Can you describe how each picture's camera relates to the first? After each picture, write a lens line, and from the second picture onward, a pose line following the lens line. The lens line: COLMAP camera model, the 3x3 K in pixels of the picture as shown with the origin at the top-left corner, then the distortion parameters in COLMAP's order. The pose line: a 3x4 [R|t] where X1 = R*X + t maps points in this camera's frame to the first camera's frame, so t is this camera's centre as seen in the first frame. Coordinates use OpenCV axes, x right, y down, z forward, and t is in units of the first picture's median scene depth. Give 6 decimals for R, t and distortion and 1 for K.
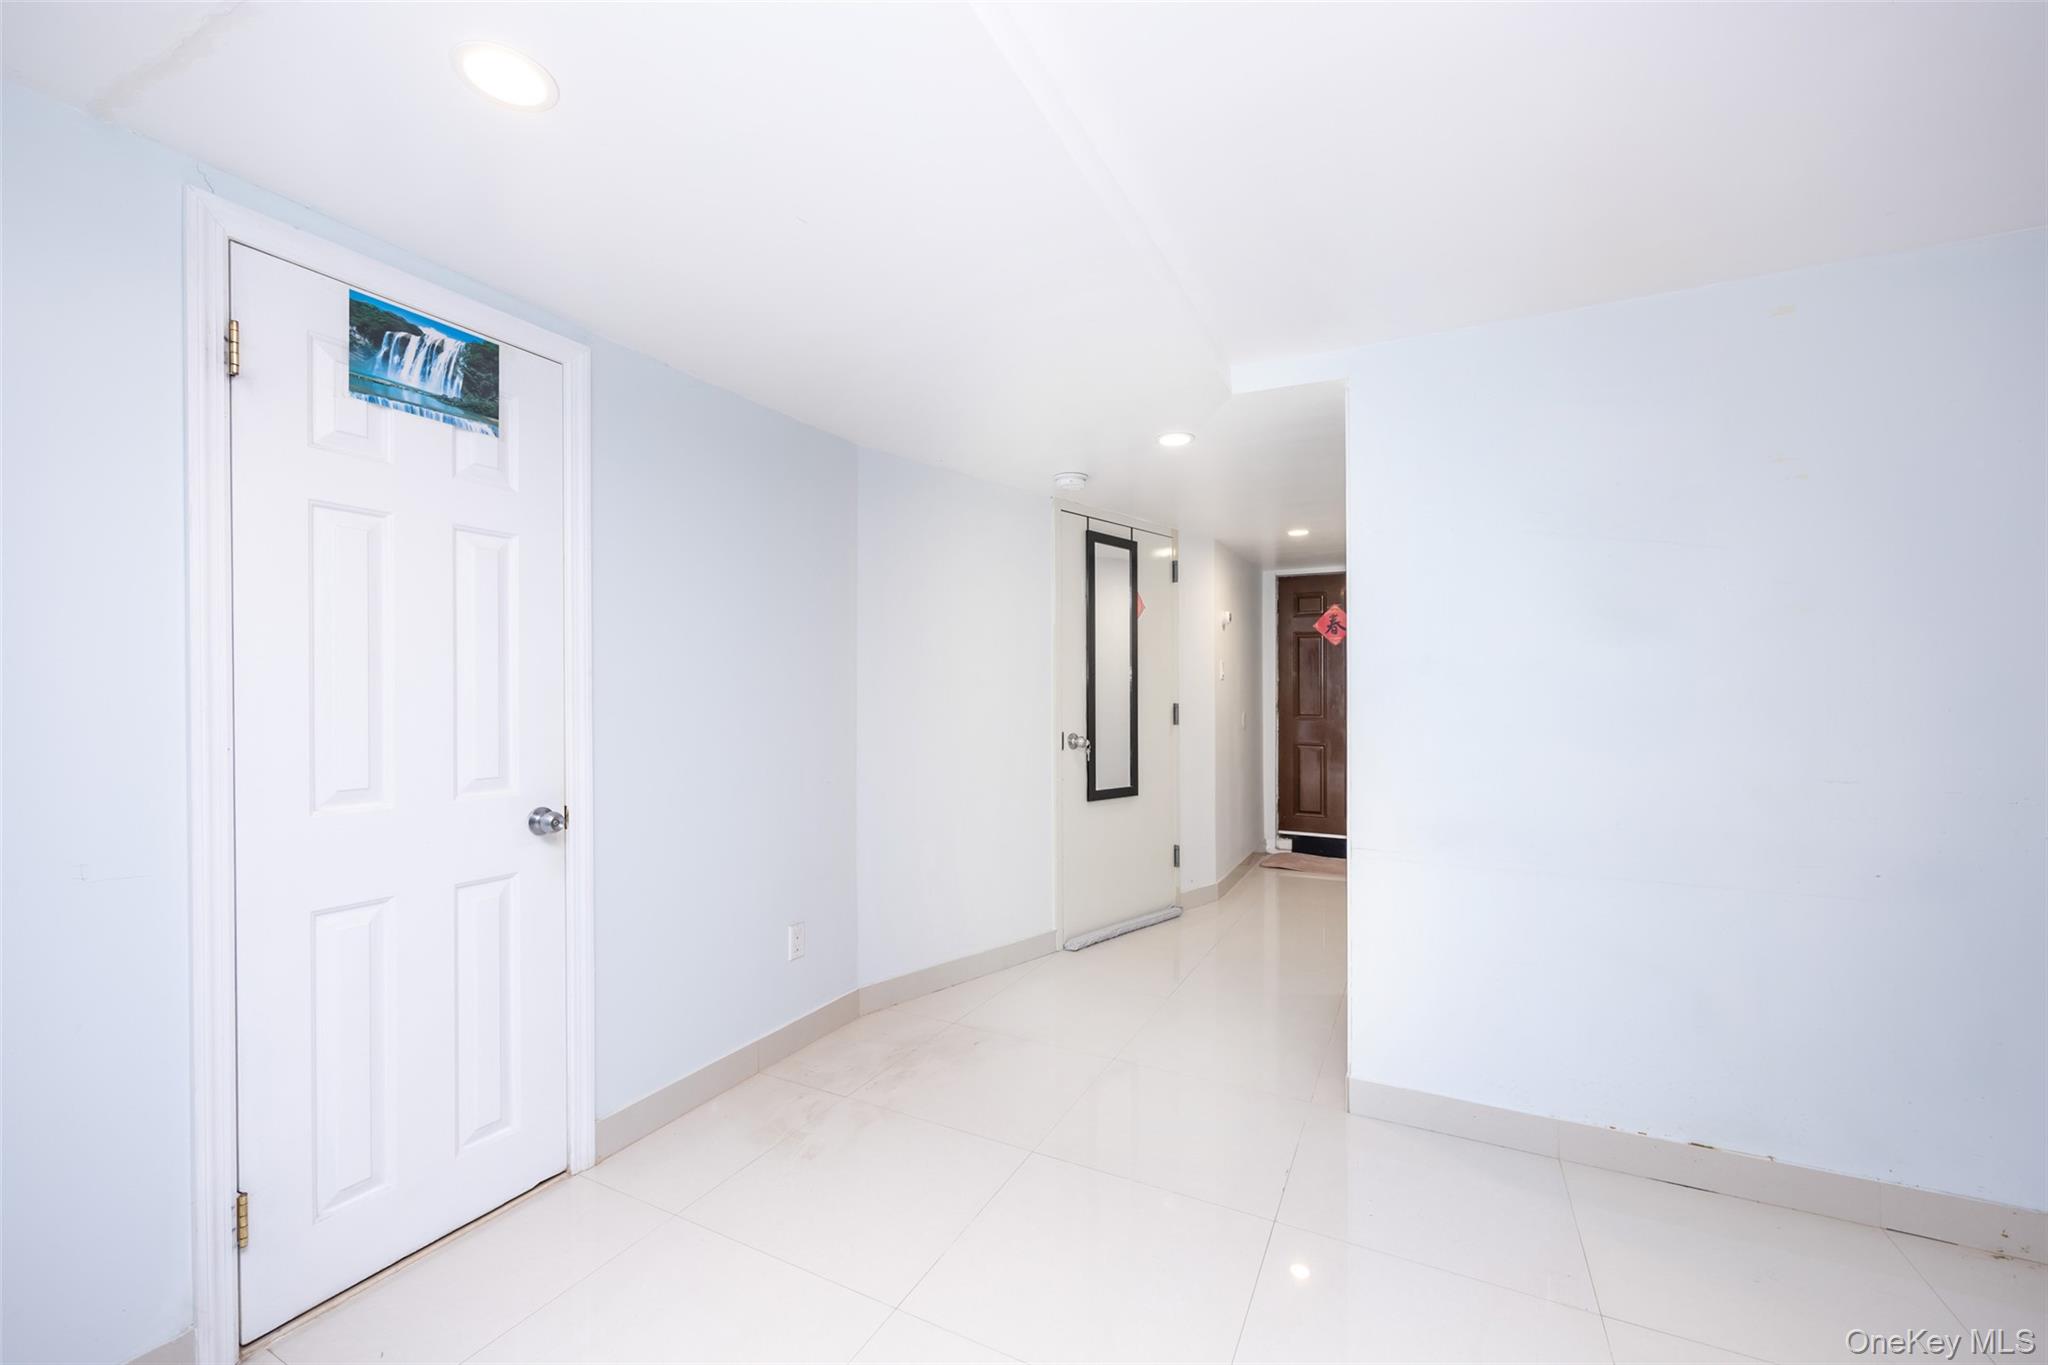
lens RADIAL K [[826.6, 0, 1034.4], [0, 826.6, 685.5], [0, 0, 1]] dist [-0.001728, -0.000268]
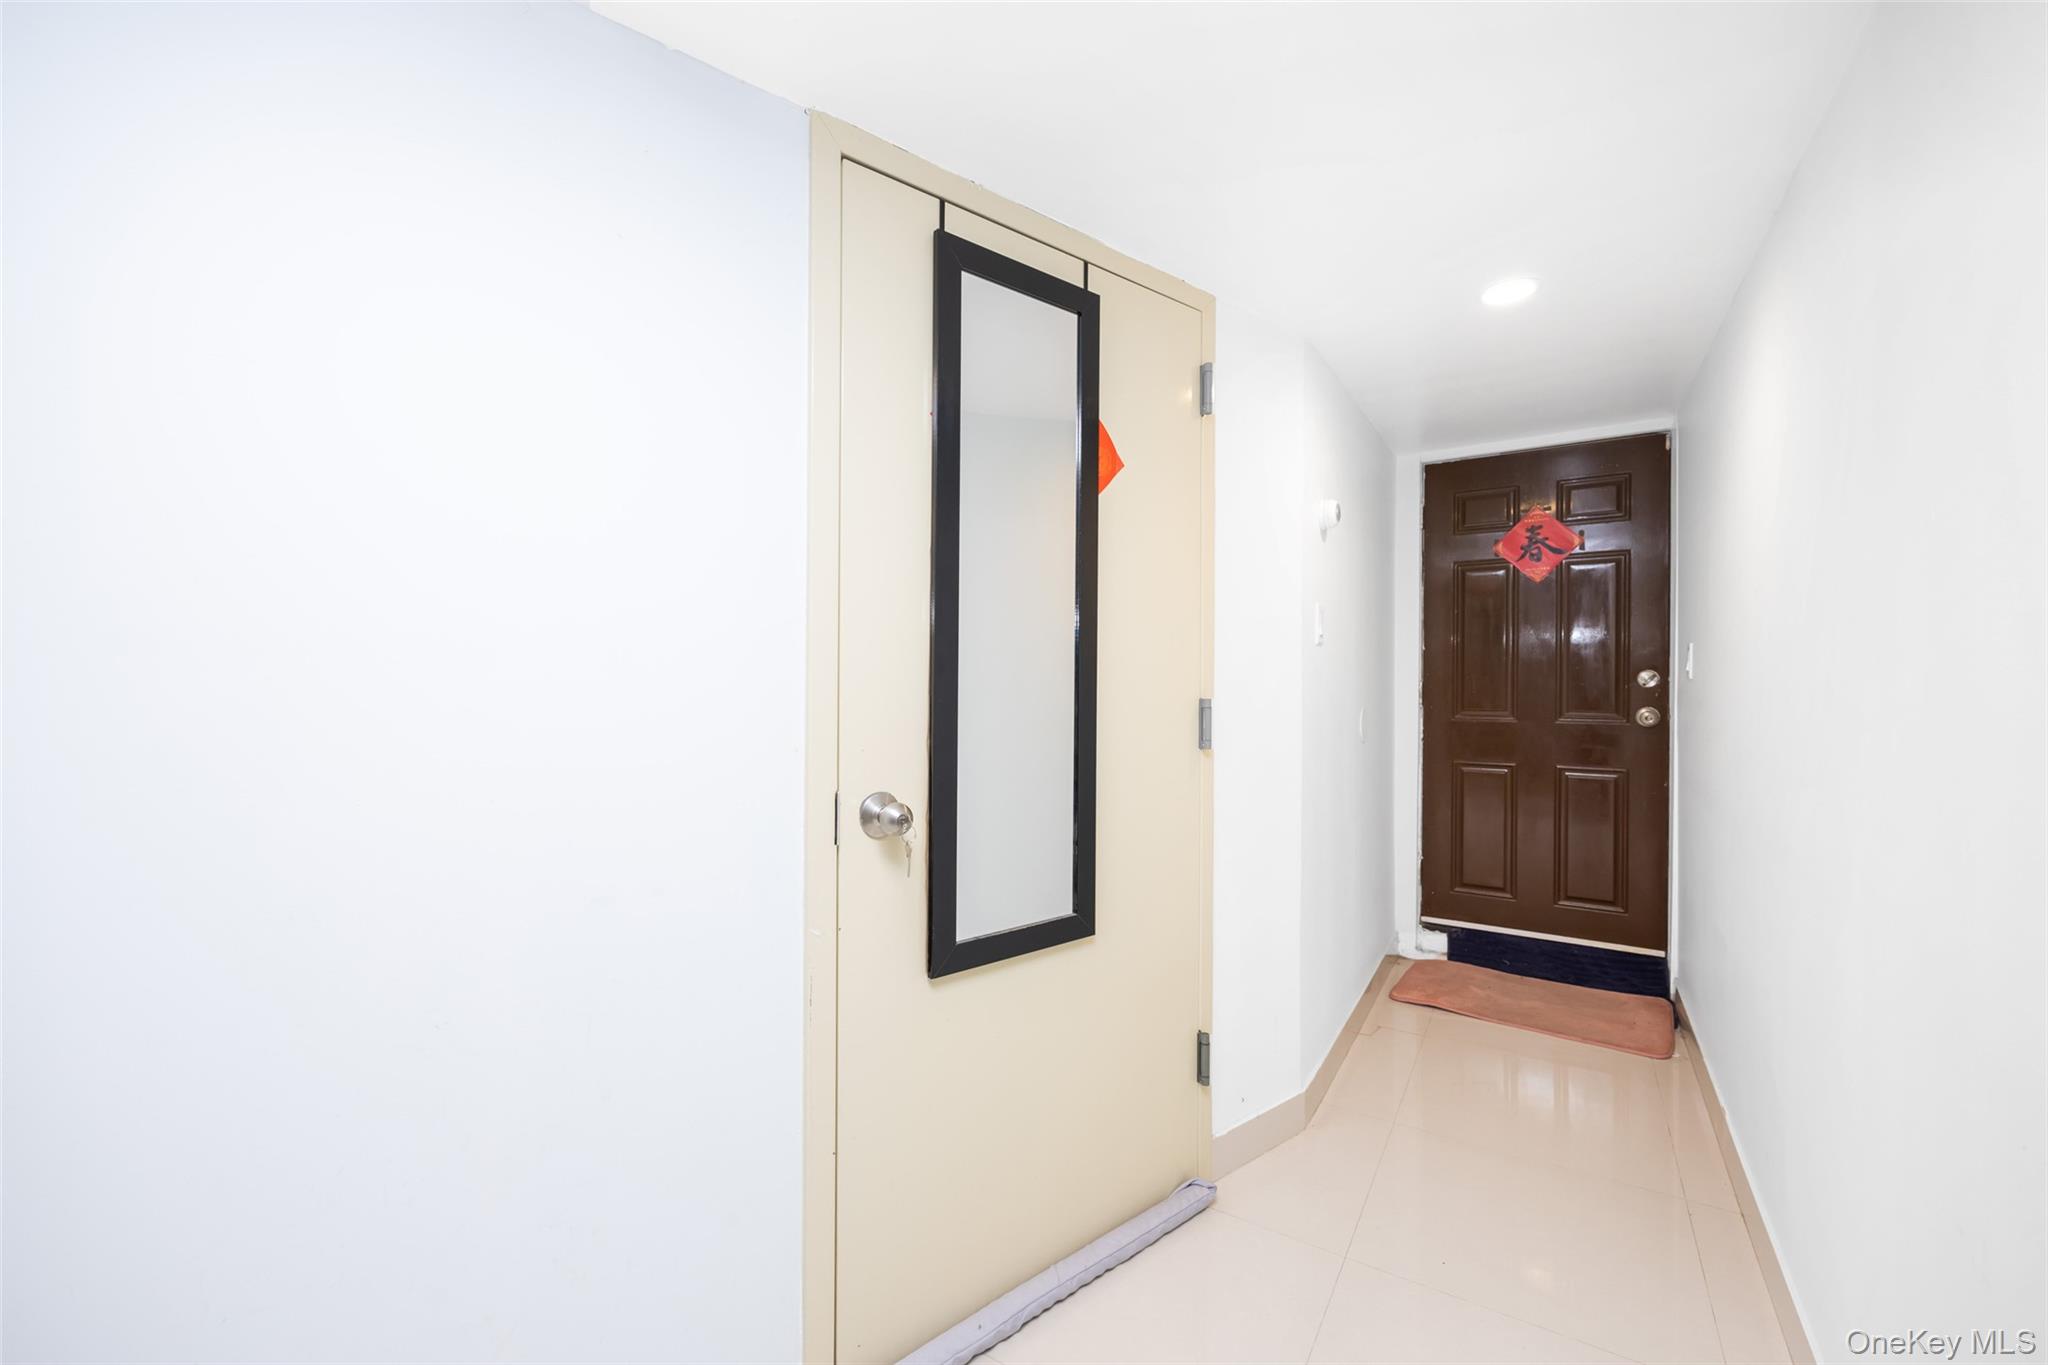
lens RADIAL K [[826.6, 0, 1034.4], [0, 826.6, 685.5], [0, 0, 1]] dist [-0.001728, -0.000268]
pose [[0.993470, 0.001940, -0.114075, 0.118955], [0.001859, 0.999448, 0.033185, -0.000032], [0.114077, -0.033180, 0.992918, 0.509204]]
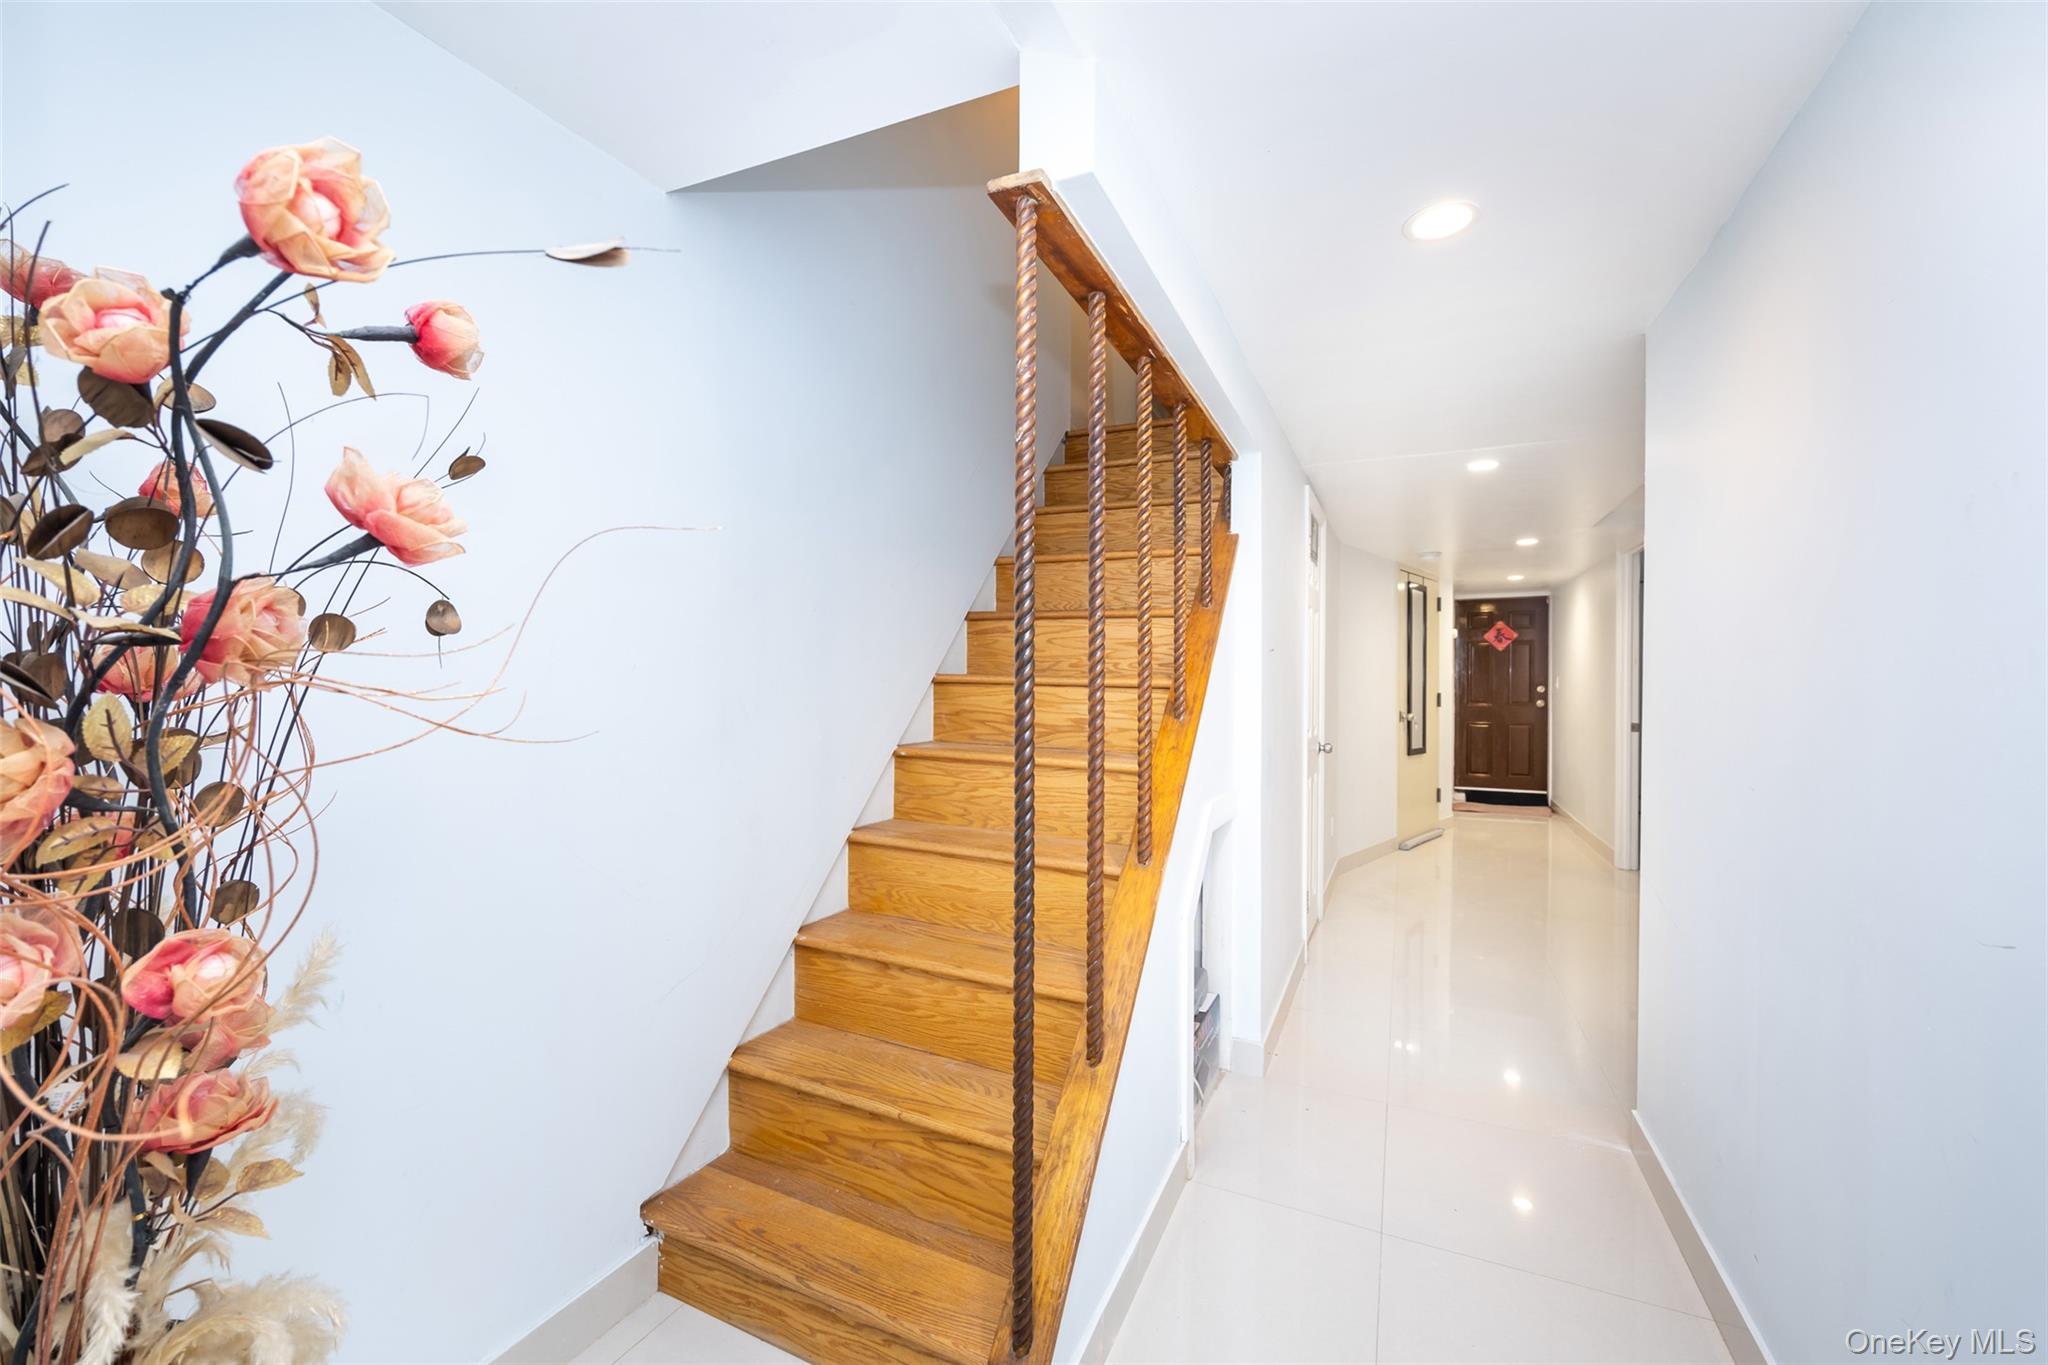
lens RADIAL K [[826.6, 0, 1034.4], [0, 826.6, 685.5], [0, 0, 1]] dist [-0.001728, -0.000268]
pose [[0.999371, 0.007140, 0.034738, -0.540904], [-0.007660, 0.999860, 0.014872, -0.007254], [-0.034627, -0.015129, 0.999286, -0.406308]]
